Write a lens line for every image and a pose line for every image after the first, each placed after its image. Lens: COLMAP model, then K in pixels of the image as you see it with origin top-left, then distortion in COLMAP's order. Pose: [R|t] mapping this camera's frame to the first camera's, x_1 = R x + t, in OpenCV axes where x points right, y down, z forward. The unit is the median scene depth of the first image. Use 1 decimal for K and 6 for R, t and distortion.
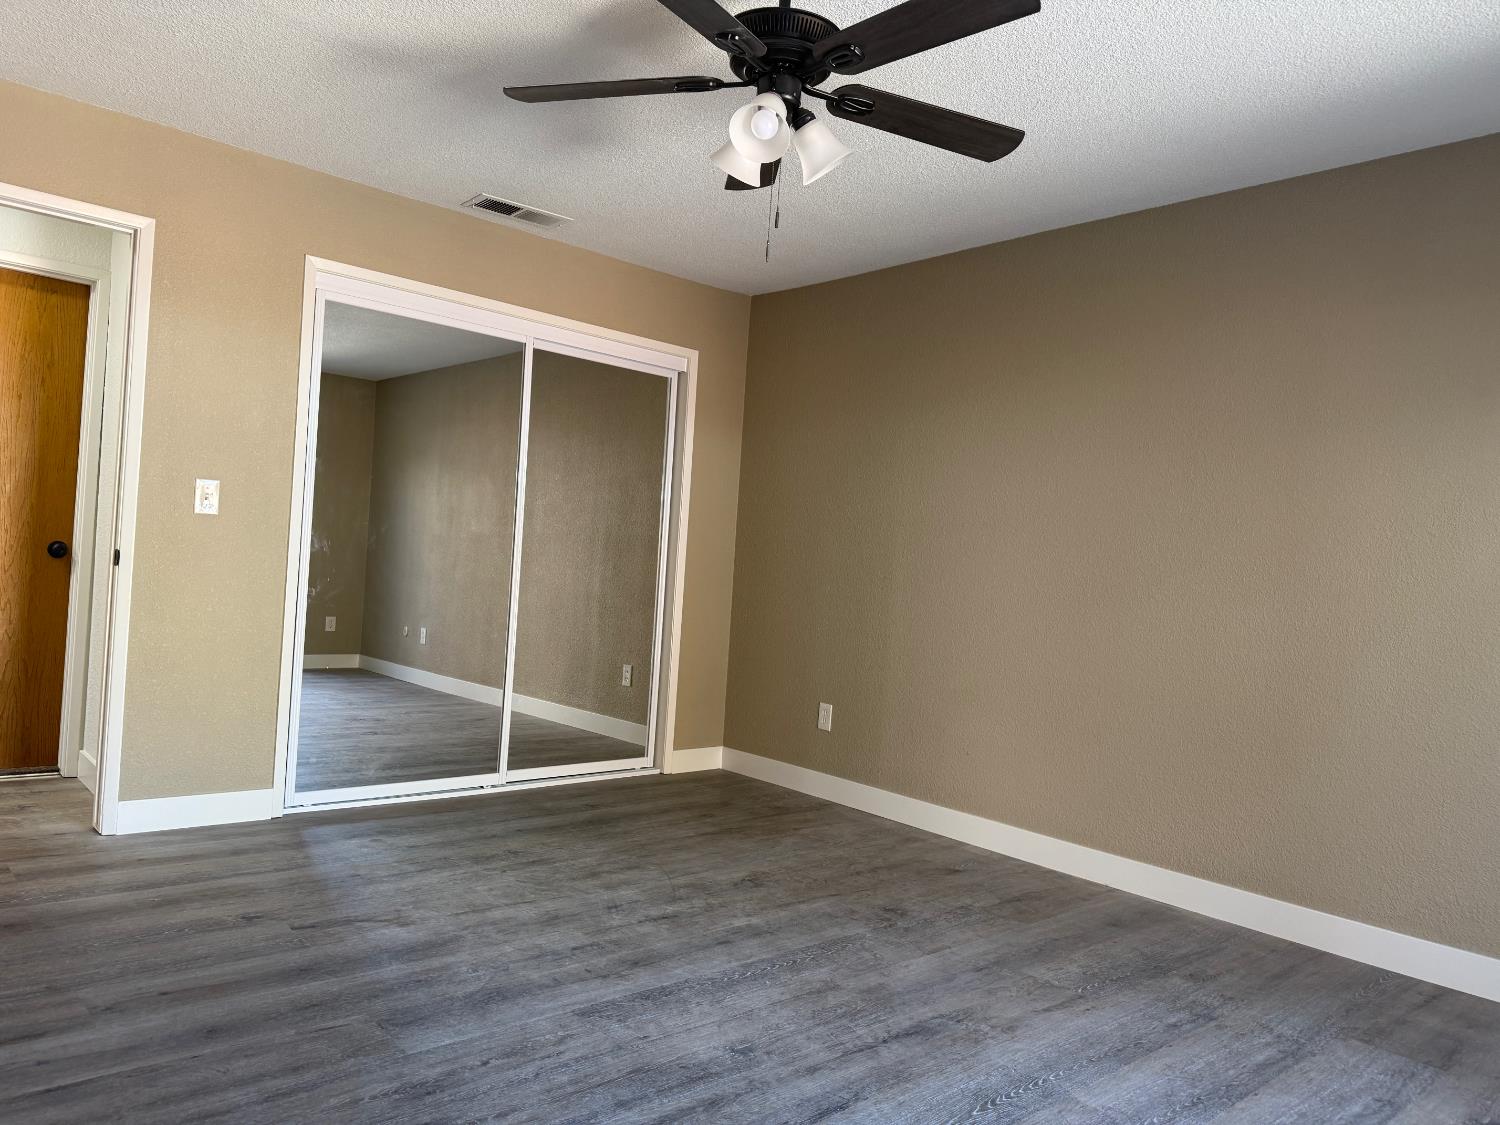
lens RADIAL K [[1061.4, 0, 761.3], [0, 1061.4, 576.1], [0, 0, 1]] dist [0.020215, -0.028514]
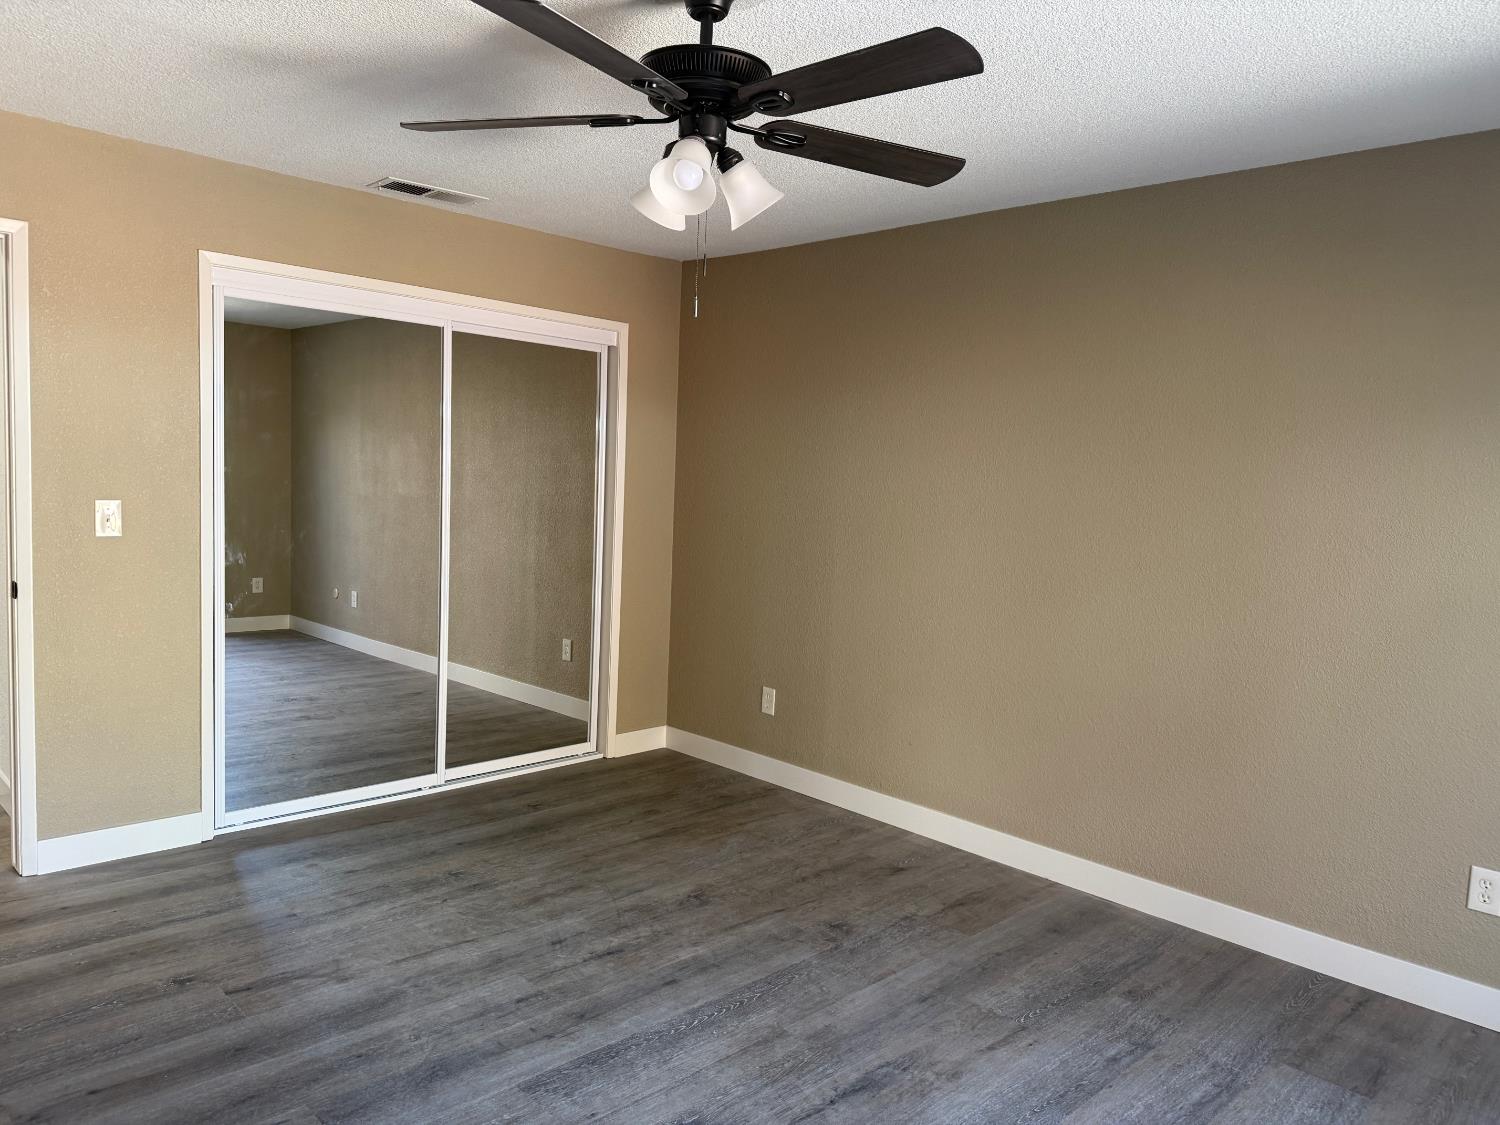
lens RADIAL K [[1061.4, 0, 756.5], [0, 1061.4, 560.5], [0, 0, 1]] dist [0.020215, -0.028514]
pose [[0.998504, -0.025546, 0.048351, 0.006618], [0.021209, 0.995878, 0.088191, -0.121582], [-0.050404, -0.087033, 0.994929, 0.033977]]
